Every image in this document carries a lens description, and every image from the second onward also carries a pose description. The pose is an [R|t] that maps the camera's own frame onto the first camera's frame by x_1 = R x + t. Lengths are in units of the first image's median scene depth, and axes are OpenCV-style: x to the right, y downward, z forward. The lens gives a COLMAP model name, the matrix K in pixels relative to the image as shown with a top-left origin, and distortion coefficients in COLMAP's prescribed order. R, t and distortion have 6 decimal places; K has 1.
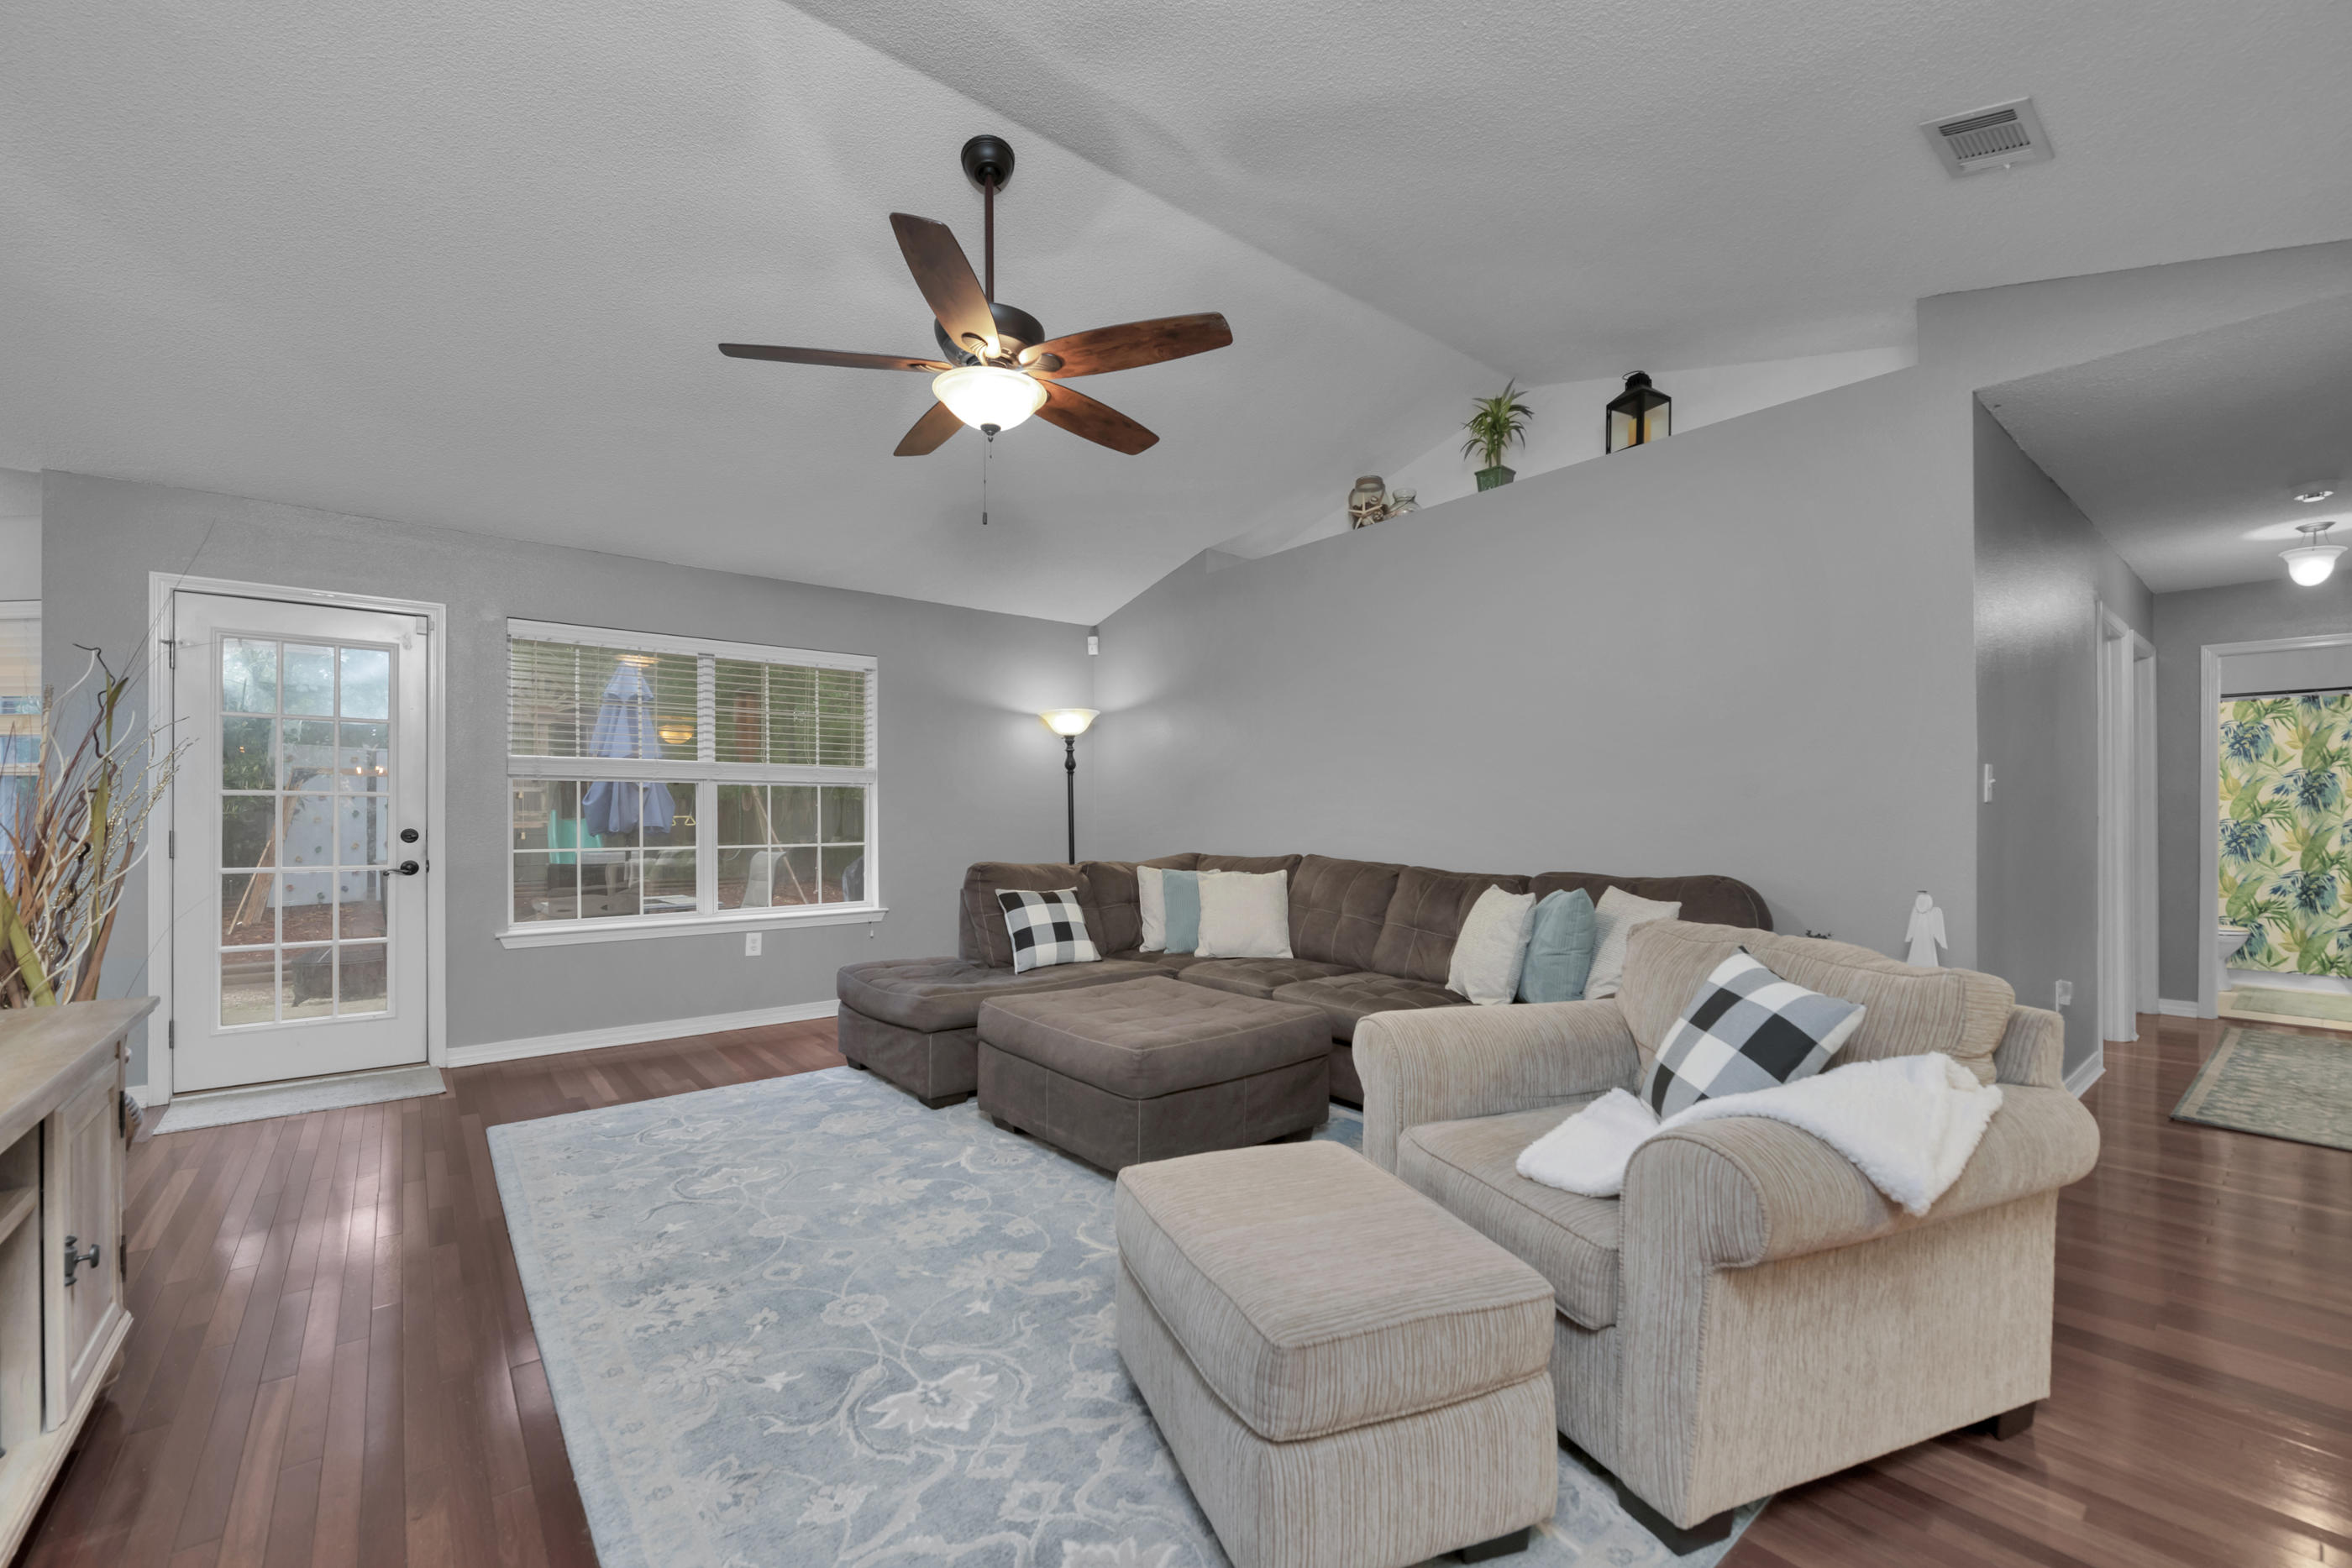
lens RADIAL K [[981.0, 0, 1196.0], [0, 981.0, 824.4], [0, 0, 1]] dist [-0.005004, -0.001331]
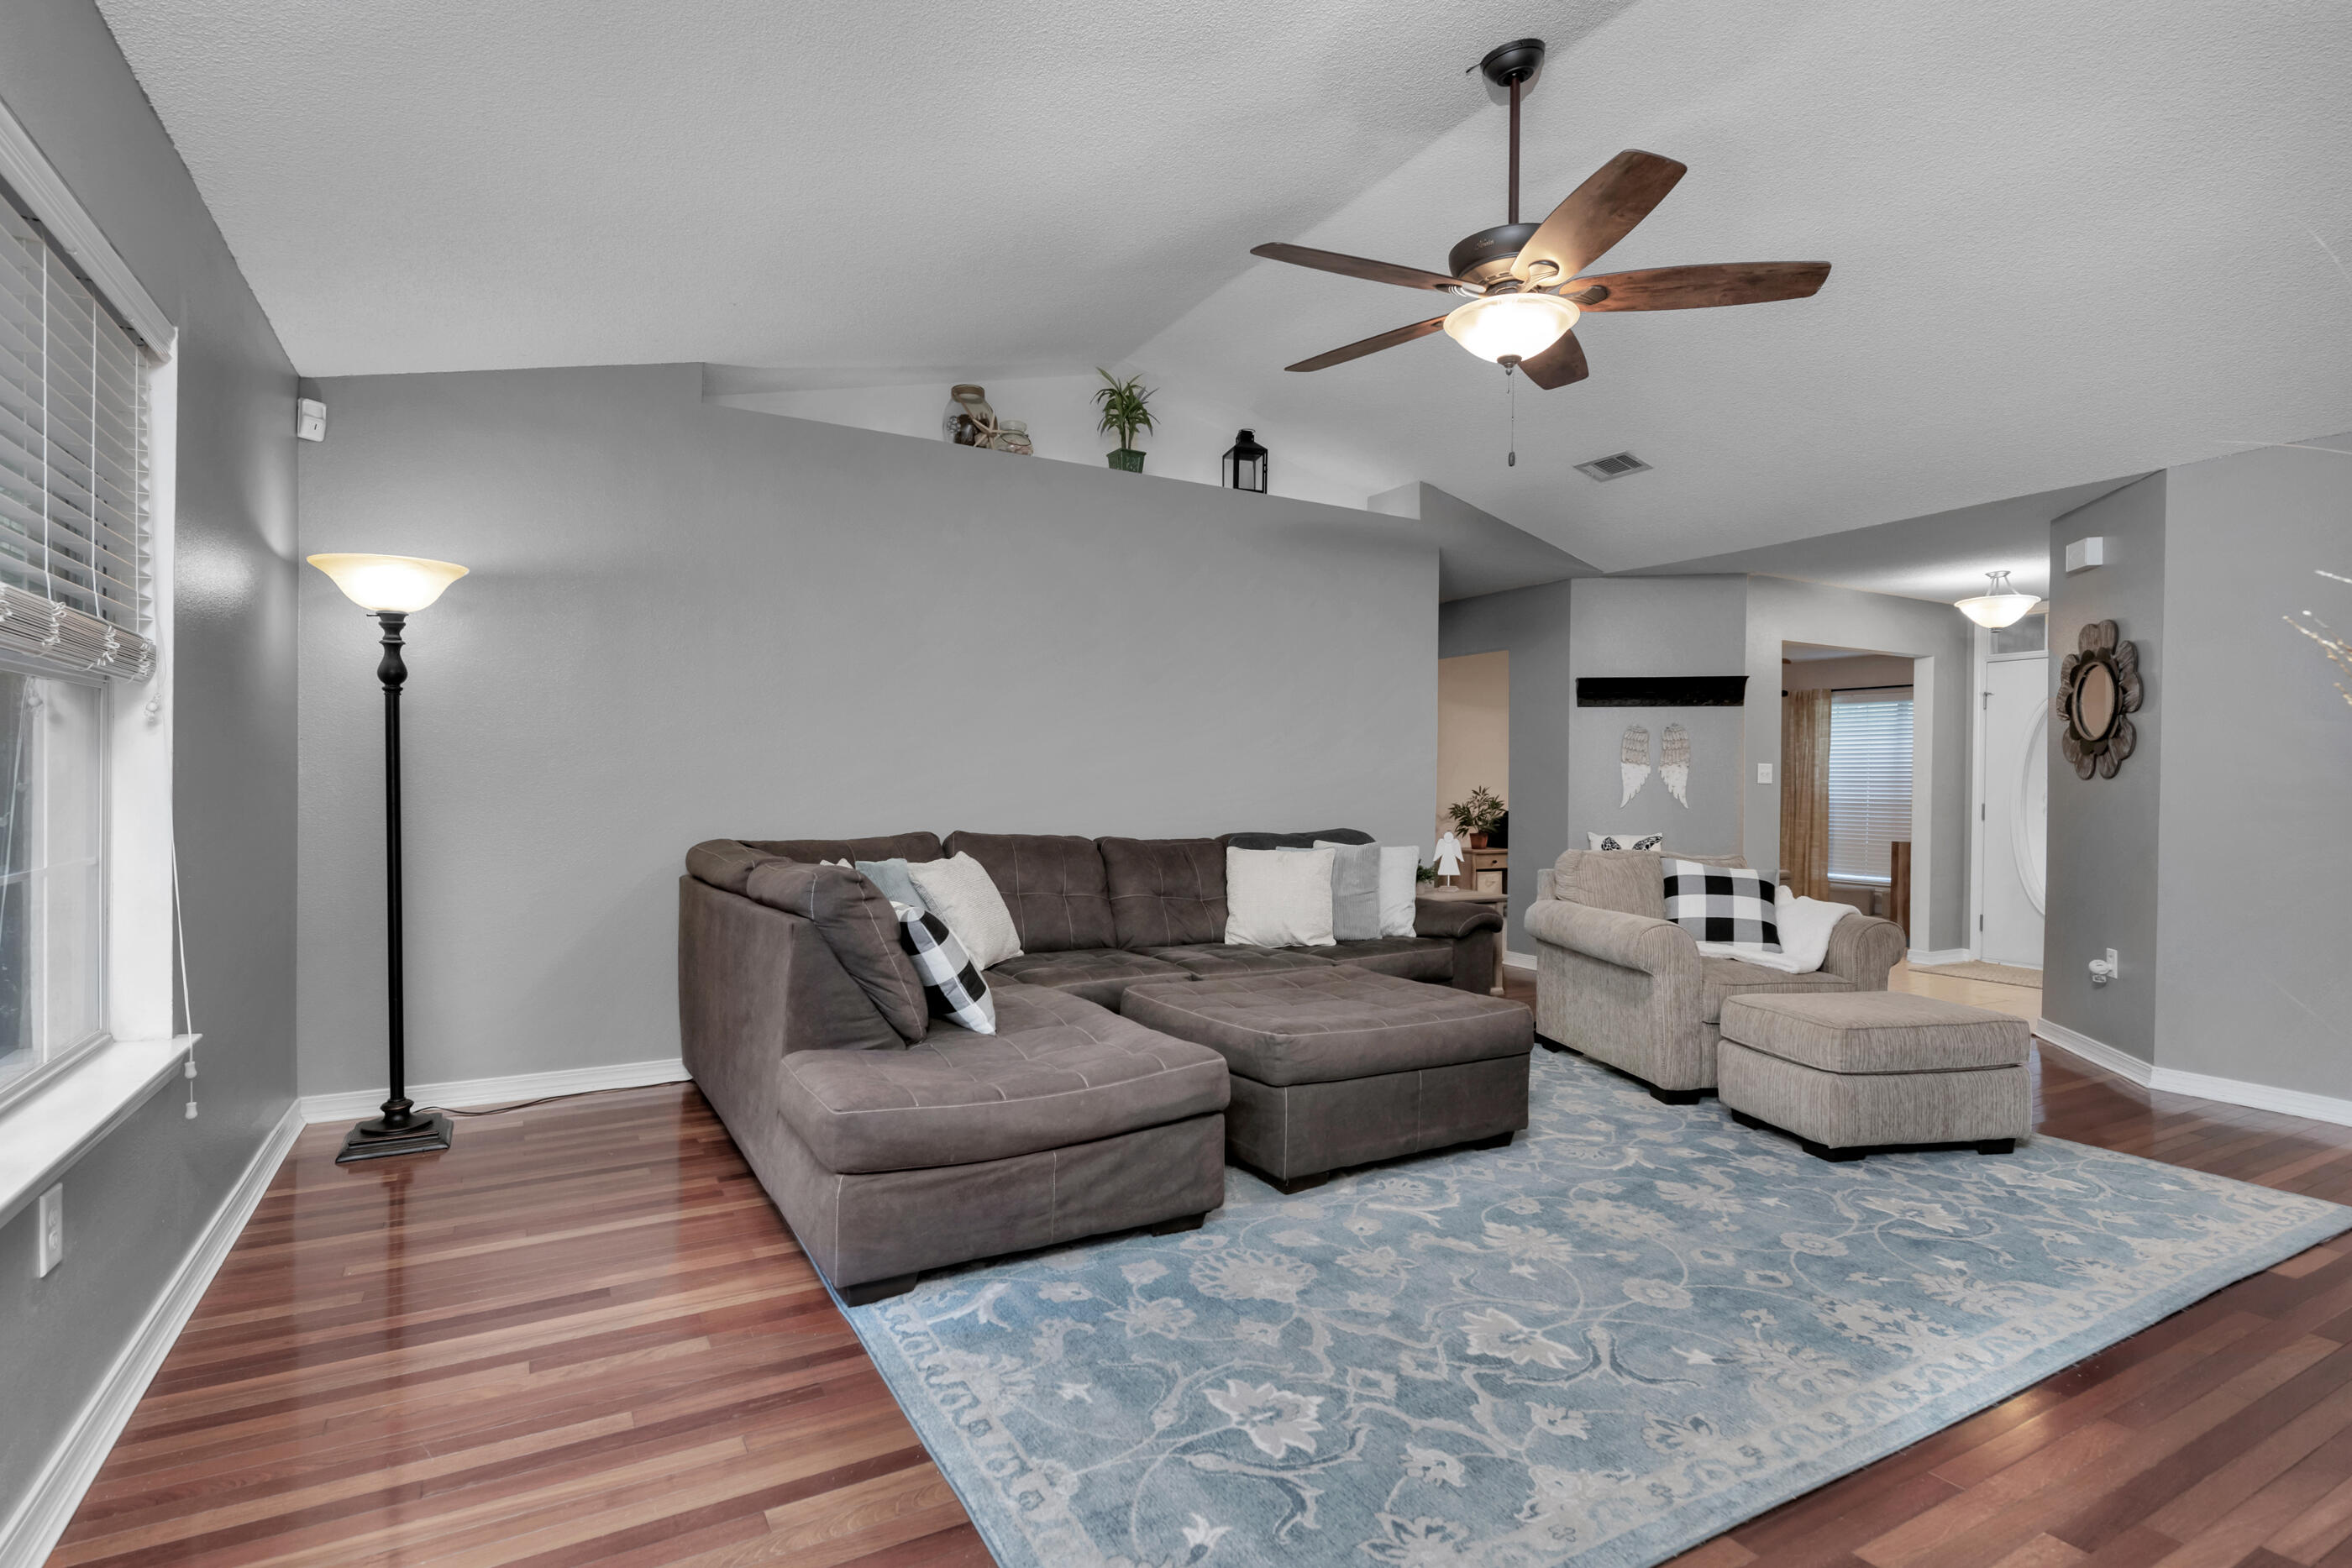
lens RADIAL K [[1137.2, 0, 1154.7], [0, 1137.2, 768.5], [0, 0, 1]] dist [0.002903, -0.004360]
pose [[0.178105, 0.019384, 0.983820, -1.092952], [0.005522, 0.999771, -0.020698, -0.000634], [-0.983996, 0.009119, 0.177958, 0.949056]]
